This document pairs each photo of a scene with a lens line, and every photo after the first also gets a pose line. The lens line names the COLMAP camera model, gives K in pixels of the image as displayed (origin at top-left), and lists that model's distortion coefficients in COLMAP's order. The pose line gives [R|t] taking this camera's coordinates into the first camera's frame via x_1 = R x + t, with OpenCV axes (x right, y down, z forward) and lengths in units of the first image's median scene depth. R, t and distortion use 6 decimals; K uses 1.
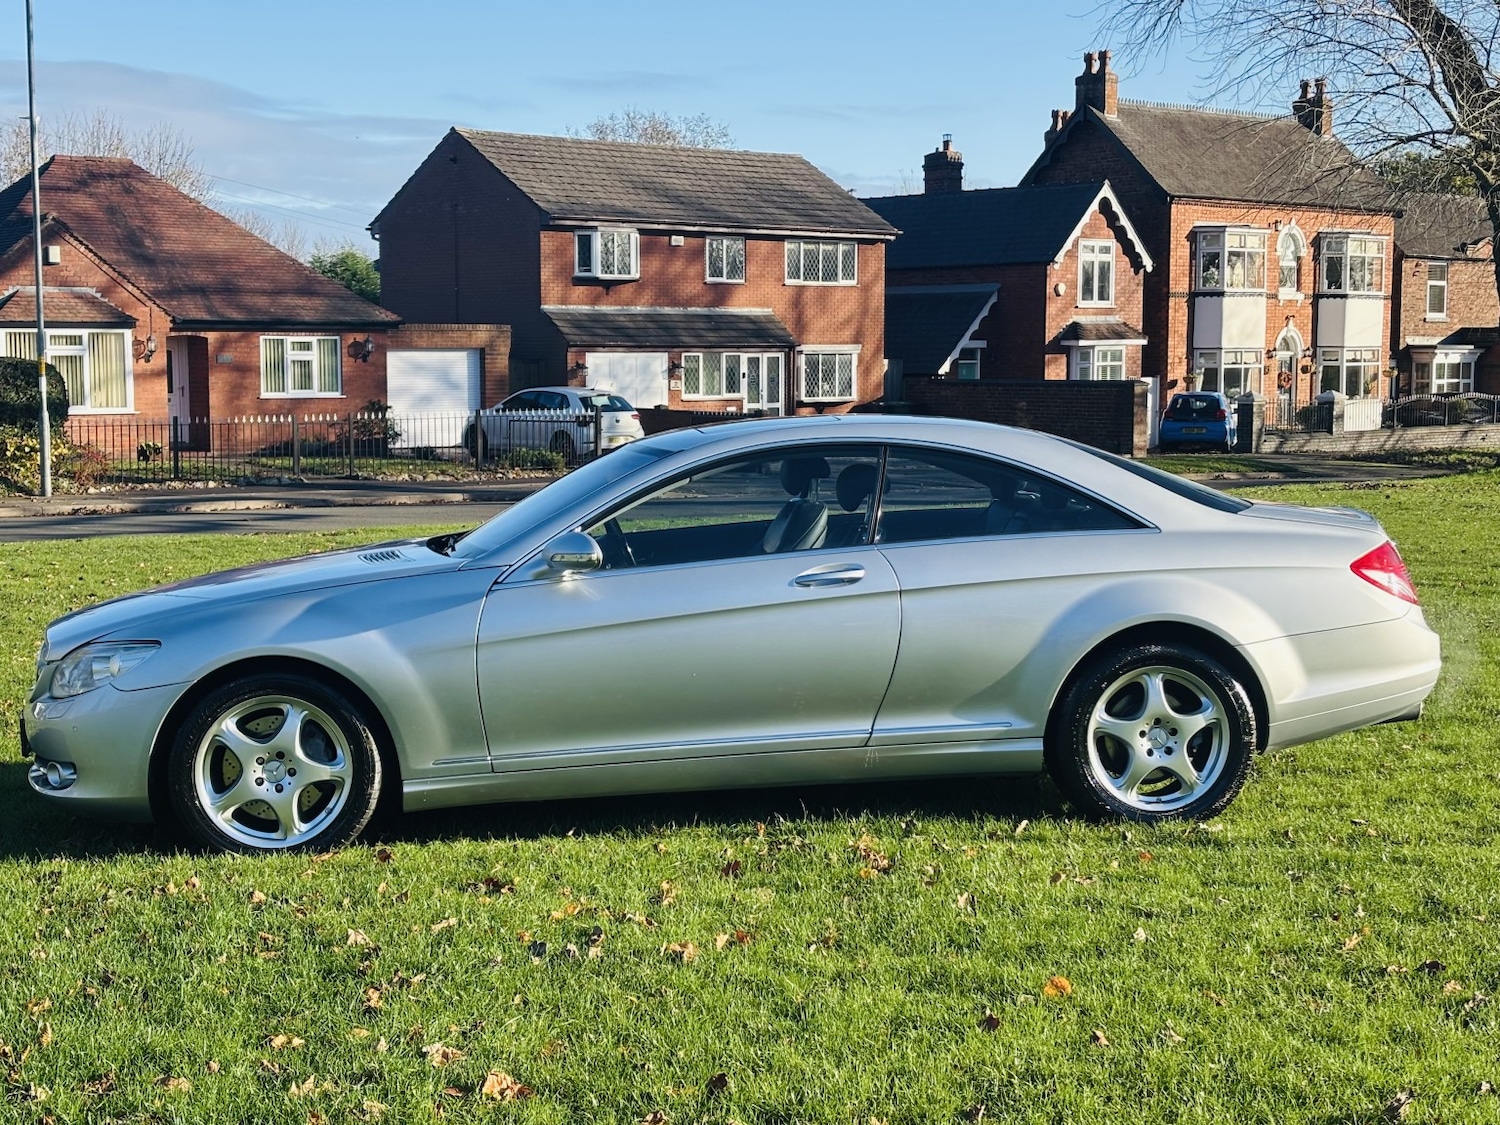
lens RADIAL K [[2253.8, 0, 742.9], [0, 2253.8, 551.0], [0, 0, 1]] dist [0.120525, 0.000000]
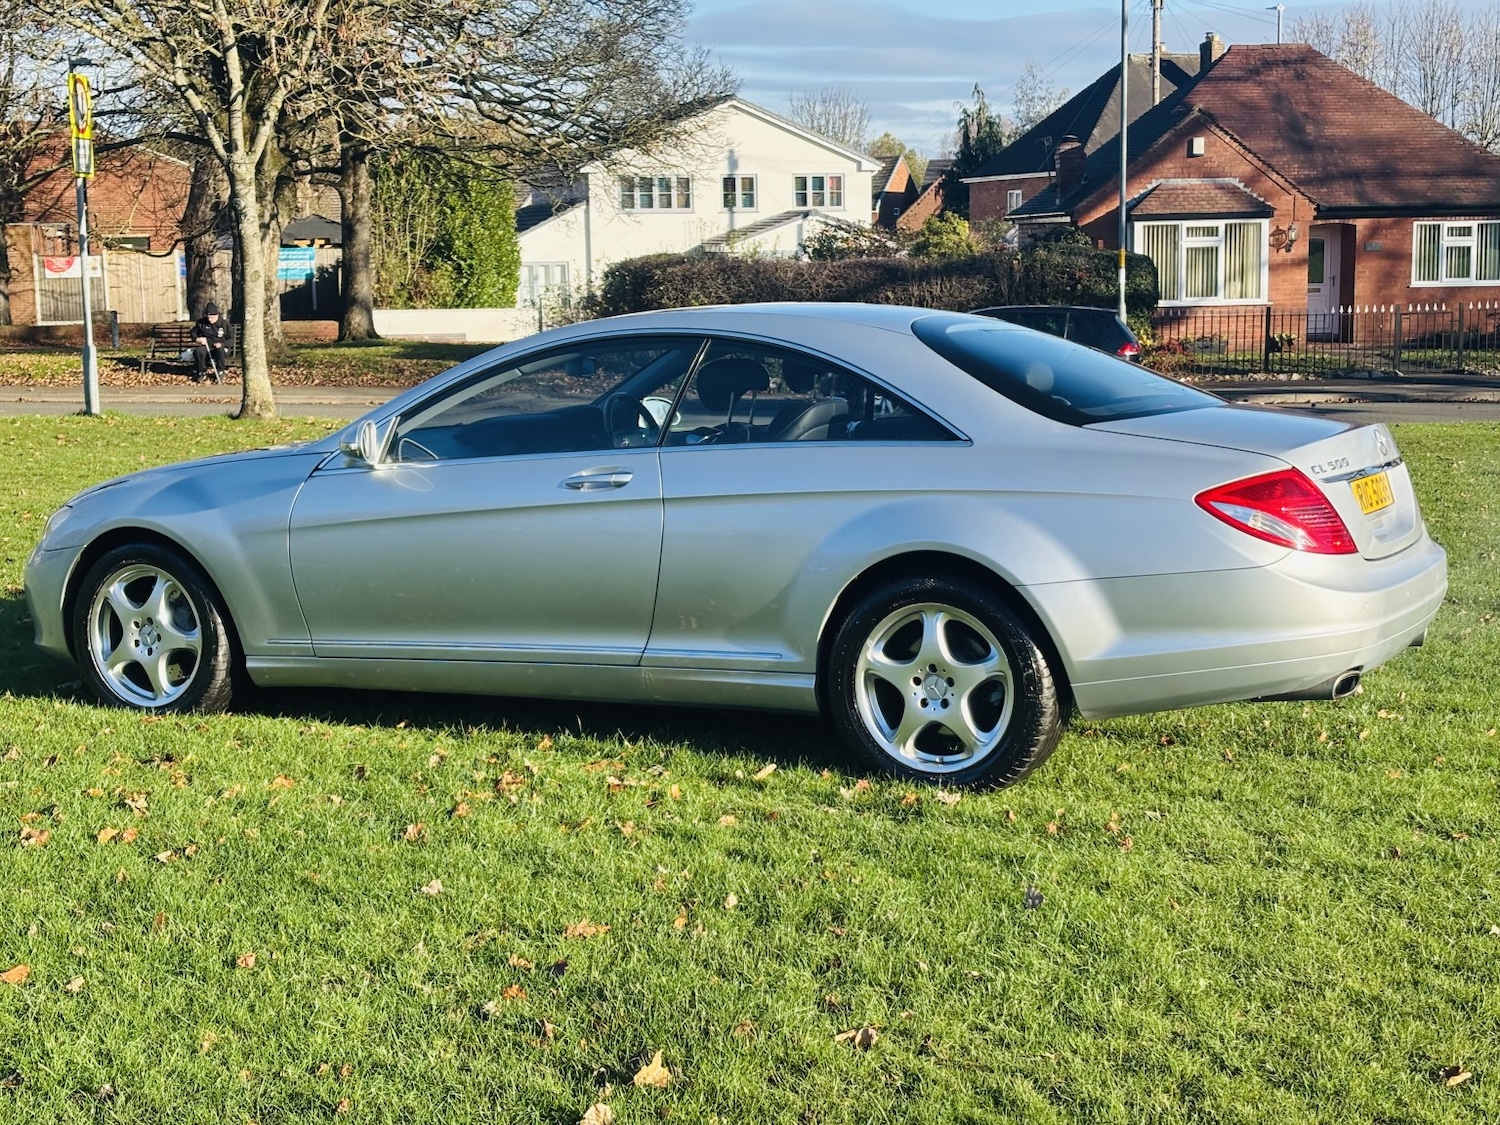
lens RADIAL K [[2253.8, 0, 785.8], [0, 2253.8, 577.2], [0, 0, 1]] dist [0.120525, 0.000000]
pose [[0.827474, 0.070727, -0.557032, 0.122751], [-0.037791, 0.996801, 0.070426, -0.003284], [0.560231, -0.037225, 0.827500, 0.054452]]
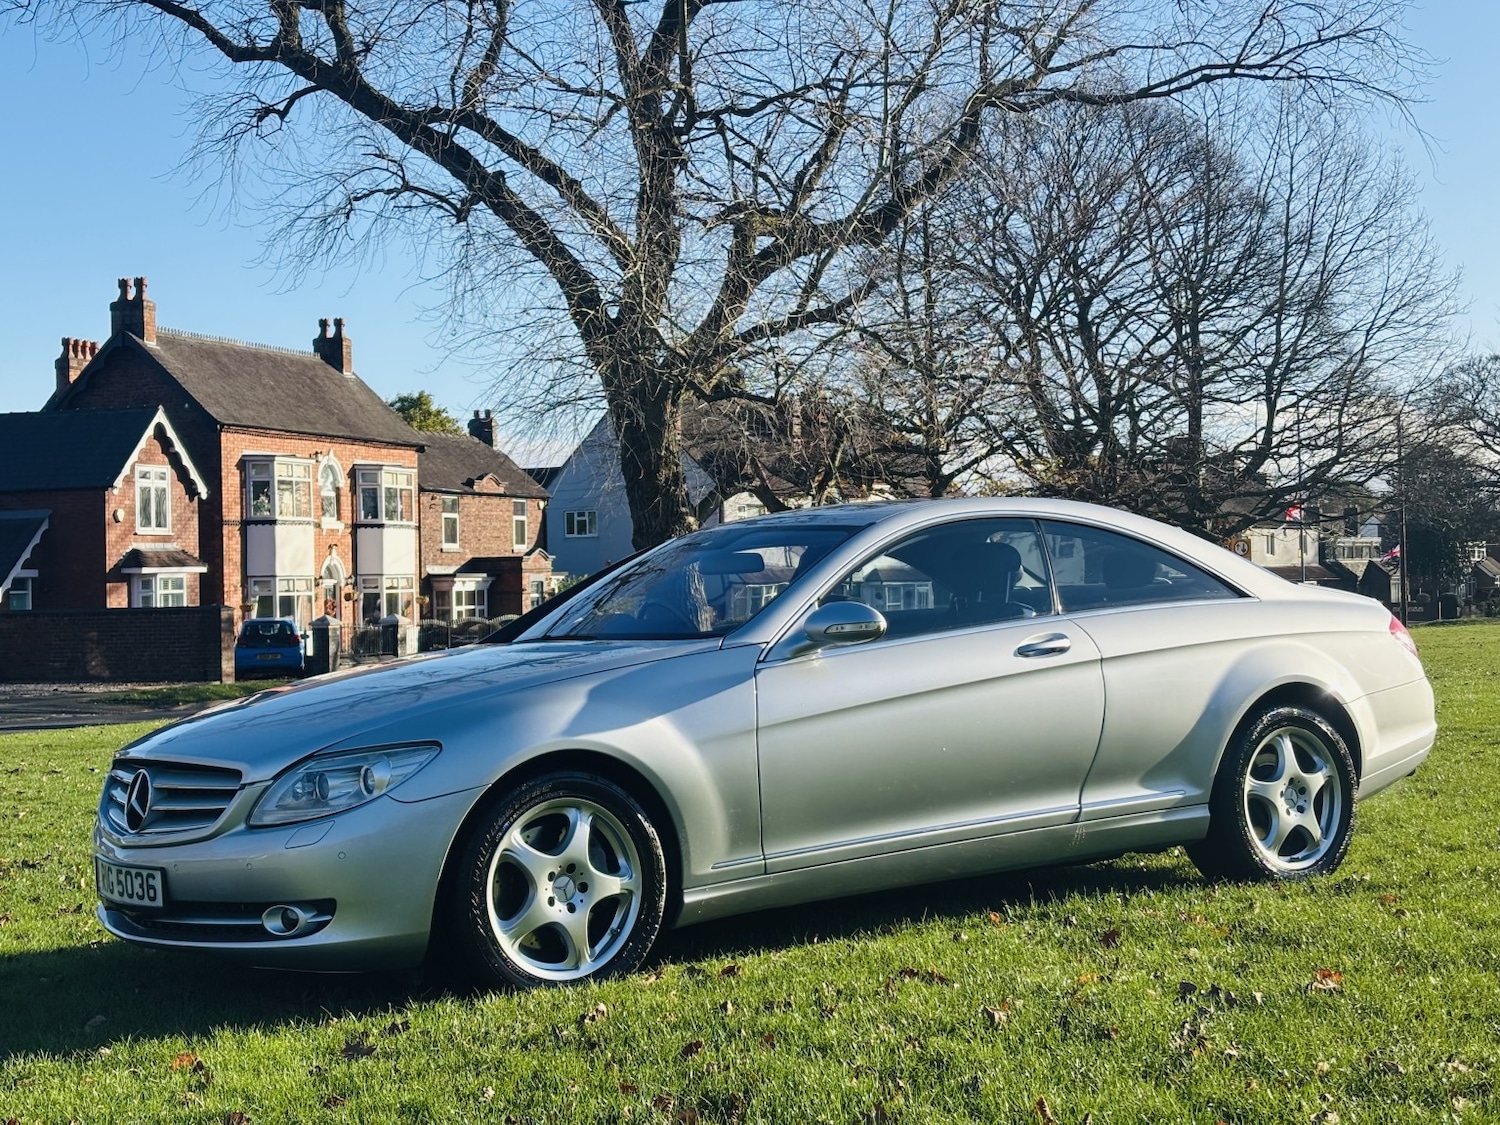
lens RADIAL K [[2253.8, 0, 753.9], [0, 2253.8, 553.8], [0, 0, 1]] dist [0.120525, 0.000000]
pose [[0.883970, -0.012235, 0.467384, -0.104202], [0.063053, 0.993645, -0.093242, 0.010785], [-0.463273, 0.111893, 0.879123, 0.038997]]
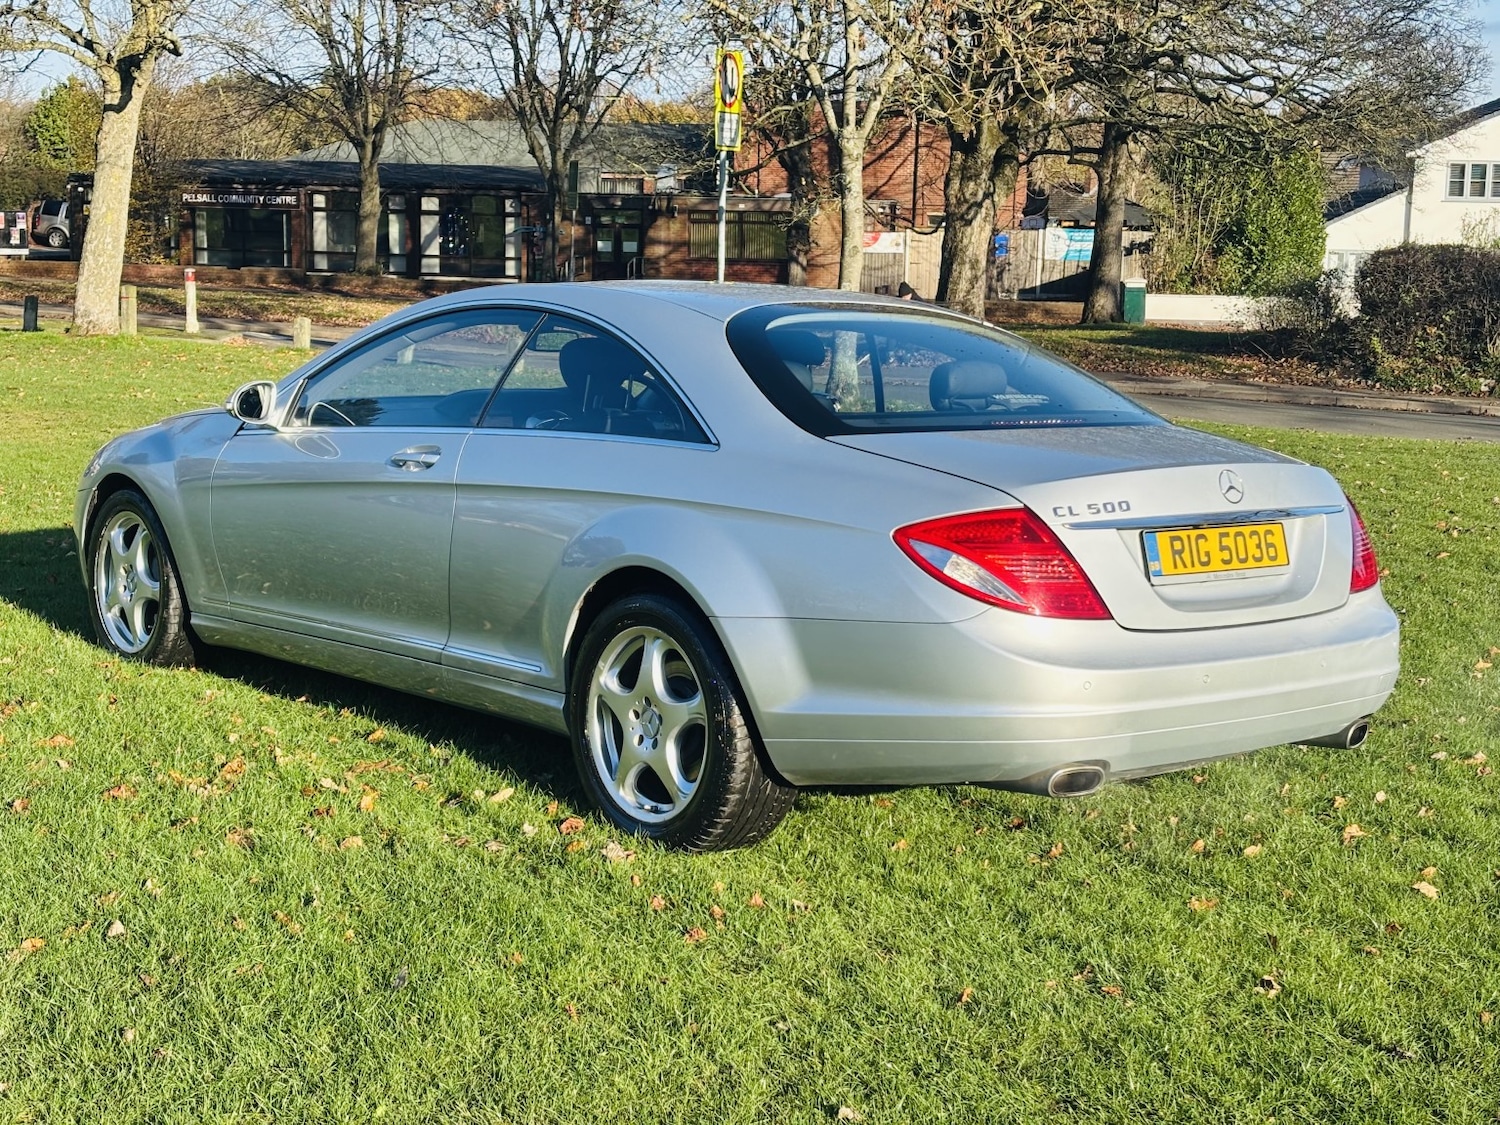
lens RADIAL K [[2253.8, 0, 761.1], [0, 2253.8, 595.6], [0, 0, 1]] dist [0.120525, 0.000000]
pose [[0.543039, 0.149331, -0.826322, 0.163665], [-0.101131, 0.988528, 0.112184, -0.009245], [0.833595, 0.022646, 0.551912, 0.125828]]
